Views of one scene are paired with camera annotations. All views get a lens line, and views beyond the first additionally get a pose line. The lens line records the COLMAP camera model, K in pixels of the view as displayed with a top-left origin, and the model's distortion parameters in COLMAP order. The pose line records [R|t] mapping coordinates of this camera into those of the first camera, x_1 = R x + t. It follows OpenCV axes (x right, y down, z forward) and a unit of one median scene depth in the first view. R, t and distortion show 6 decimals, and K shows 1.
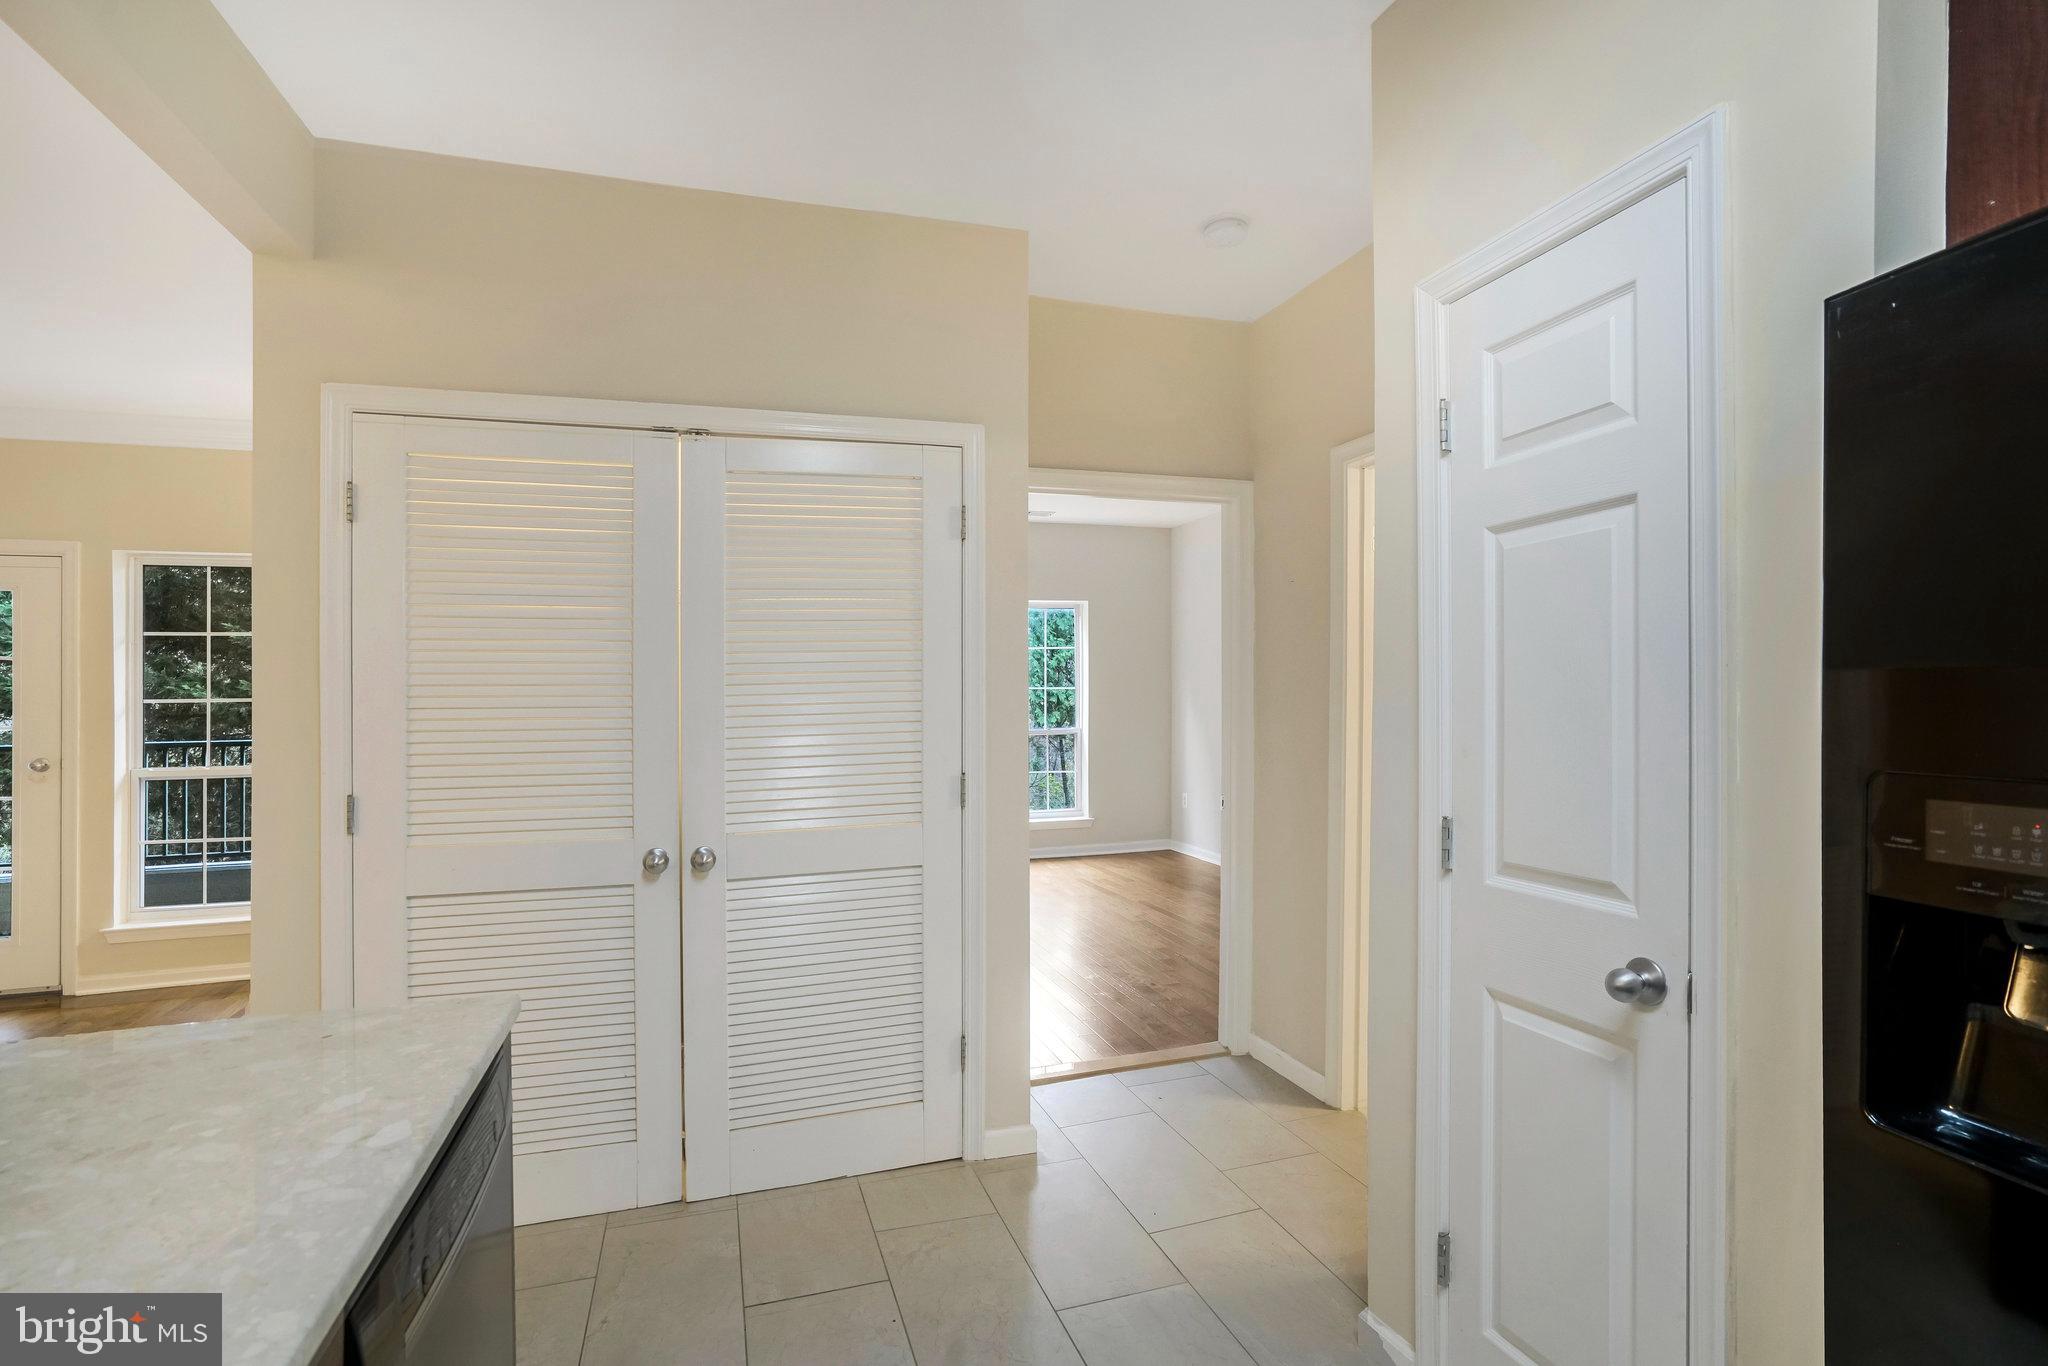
lens RADIAL K [[962.3, 0, 1024.9], [0, 962.3, 688.5], [0, 0, 1]] dist [-0.046342, 0.015088]
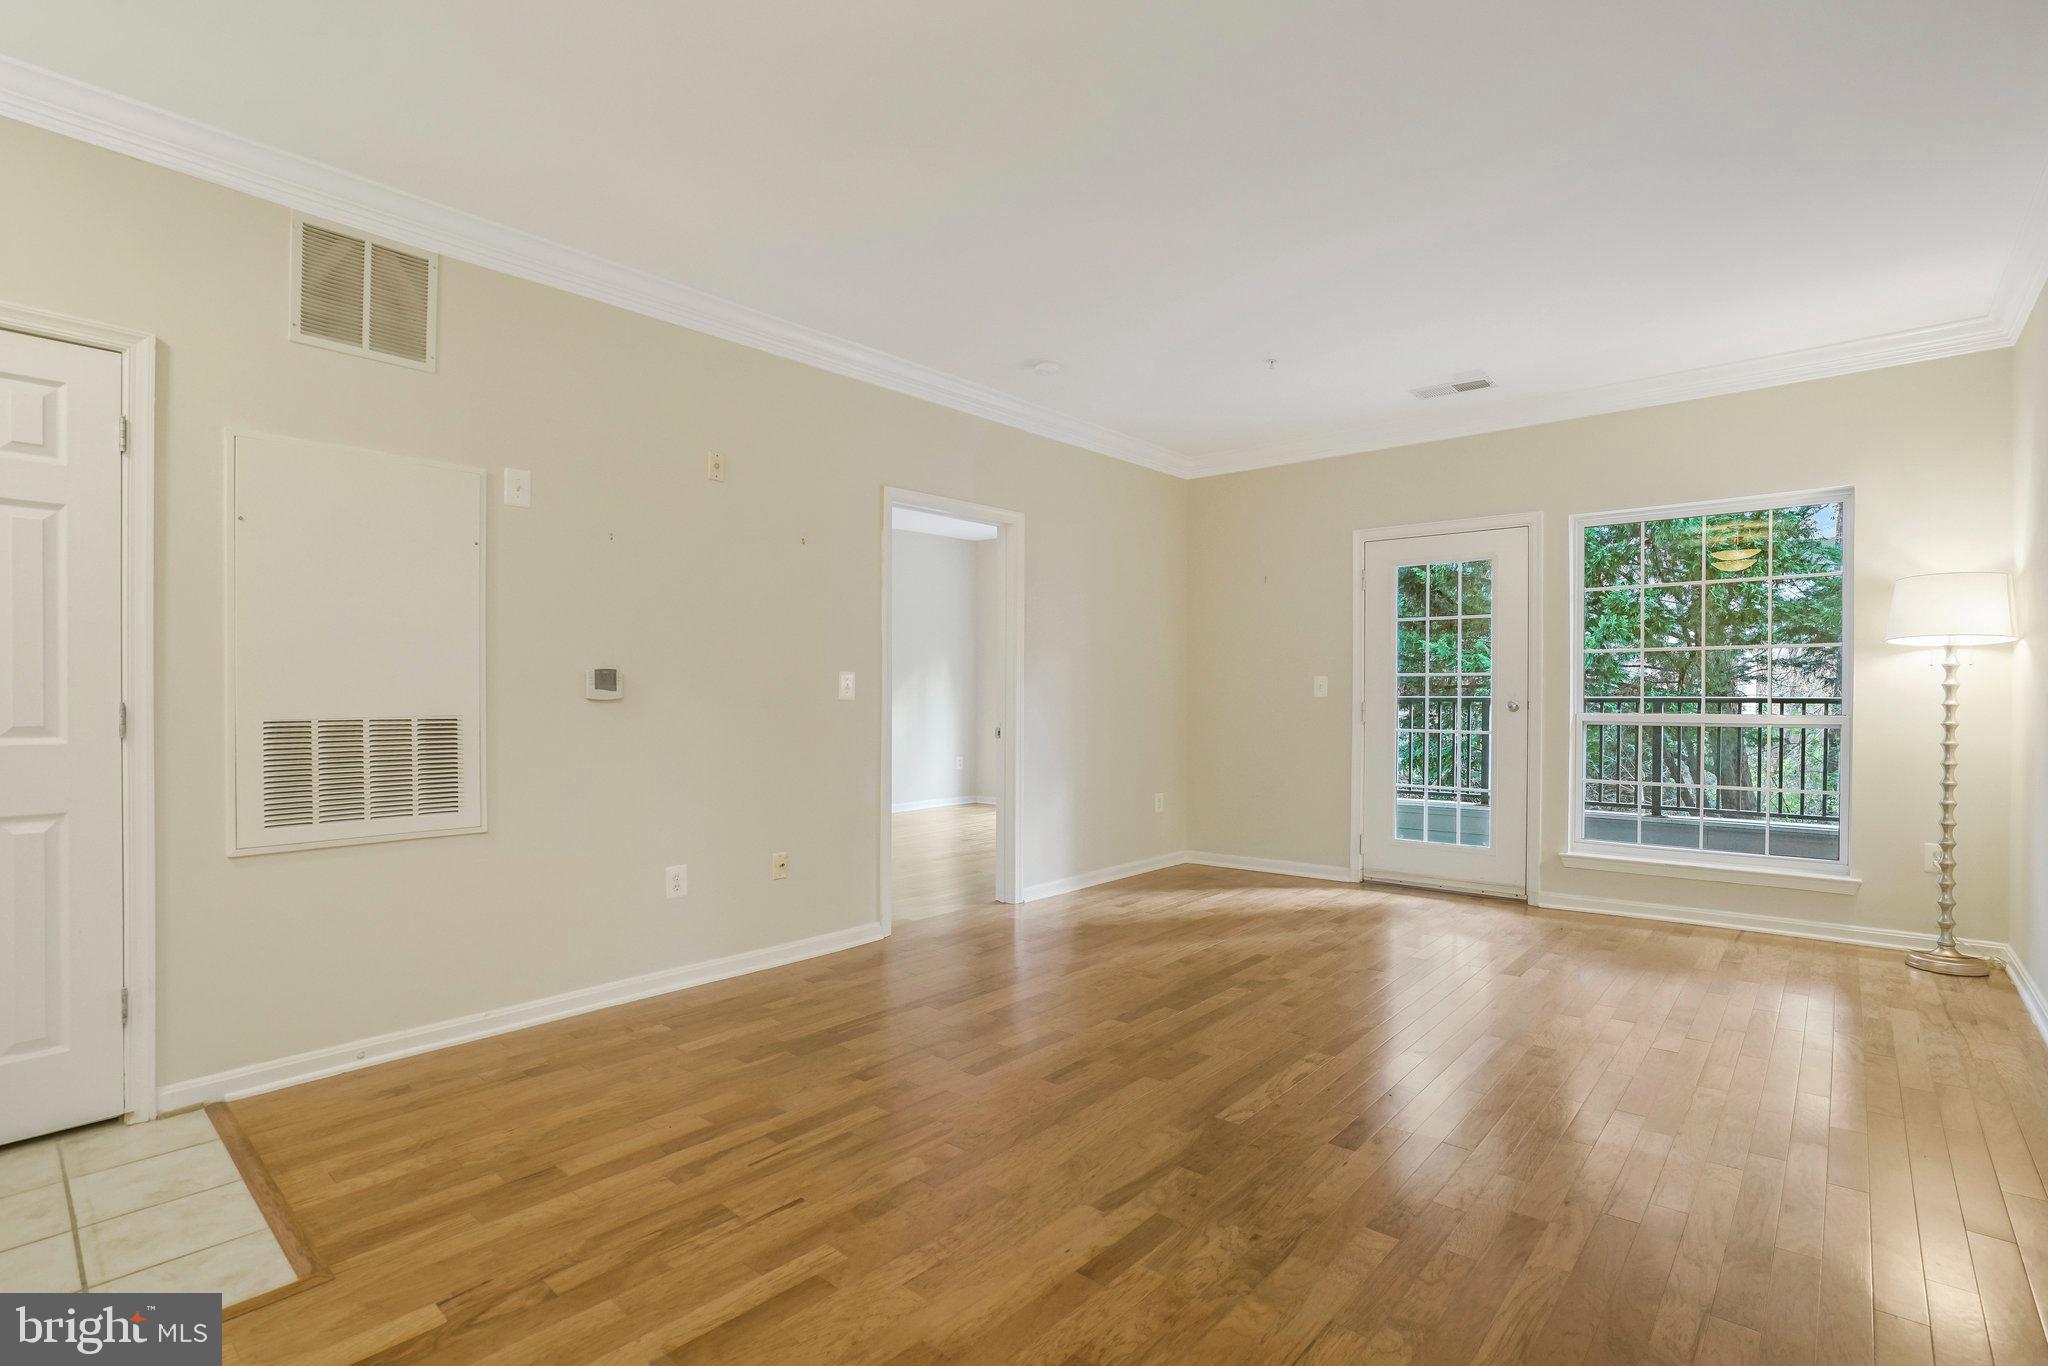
lens RADIAL K [[958.9, 0, 1042.2], [0, 958.9, 701.2], [0, 0, 1]] dist [-0.054994, 0.010074]
pose [[0.523355, 0.024815, -0.851753, -0.588646], [-0.006905, 0.999667, 0.024881, 0.084853], [0.852087, -0.007140, 0.523352, -0.211297]]
